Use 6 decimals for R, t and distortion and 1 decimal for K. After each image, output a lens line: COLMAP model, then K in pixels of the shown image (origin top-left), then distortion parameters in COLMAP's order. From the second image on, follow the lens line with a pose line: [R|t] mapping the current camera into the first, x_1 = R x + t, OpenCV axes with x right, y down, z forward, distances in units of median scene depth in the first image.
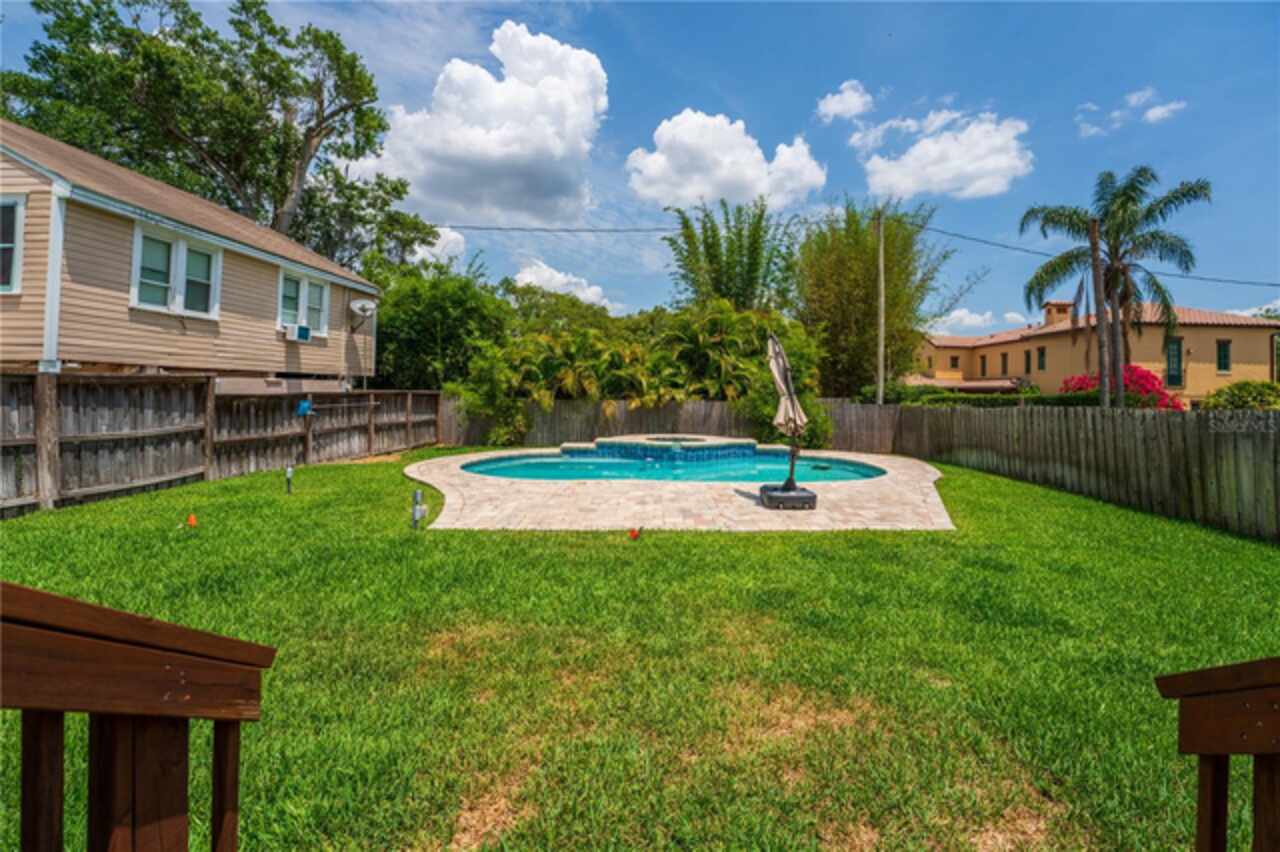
lens RADIAL K [[537.6, 0, 652.4], [0, 537.6, 404.8], [0, 0, 1]] dist [-0.021137, 0.000102]
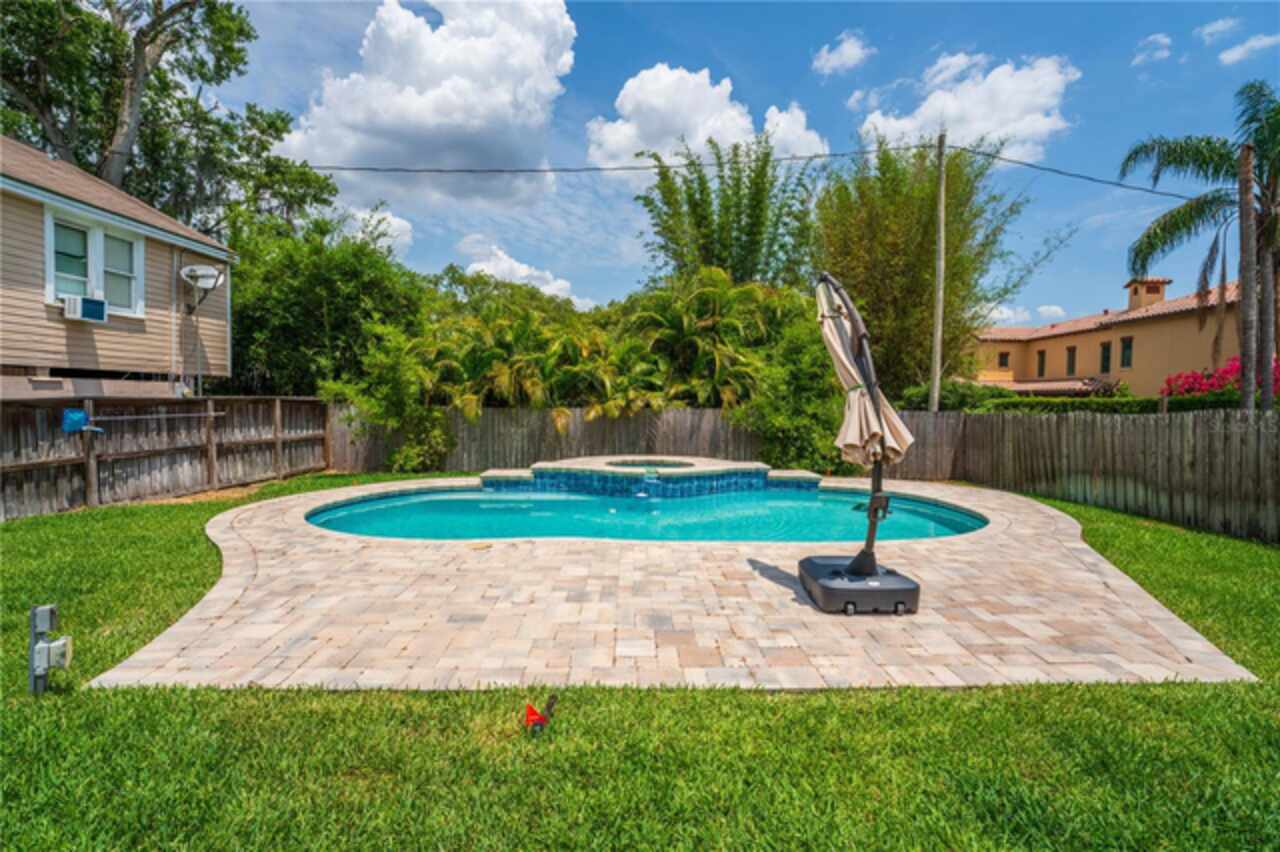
lens RADIAL K [[618.9, 0, 640.0], [0, 618.9, 426.0], [0, 0, 1]] dist [-0.000309, -0.000014]
pose [[0.999829, -0.005878, 0.017547, 0.012906], [0.005601, 0.999859, 0.015807, 0.002911], [-0.017637, -0.015706, 0.999721, 0.165503]]
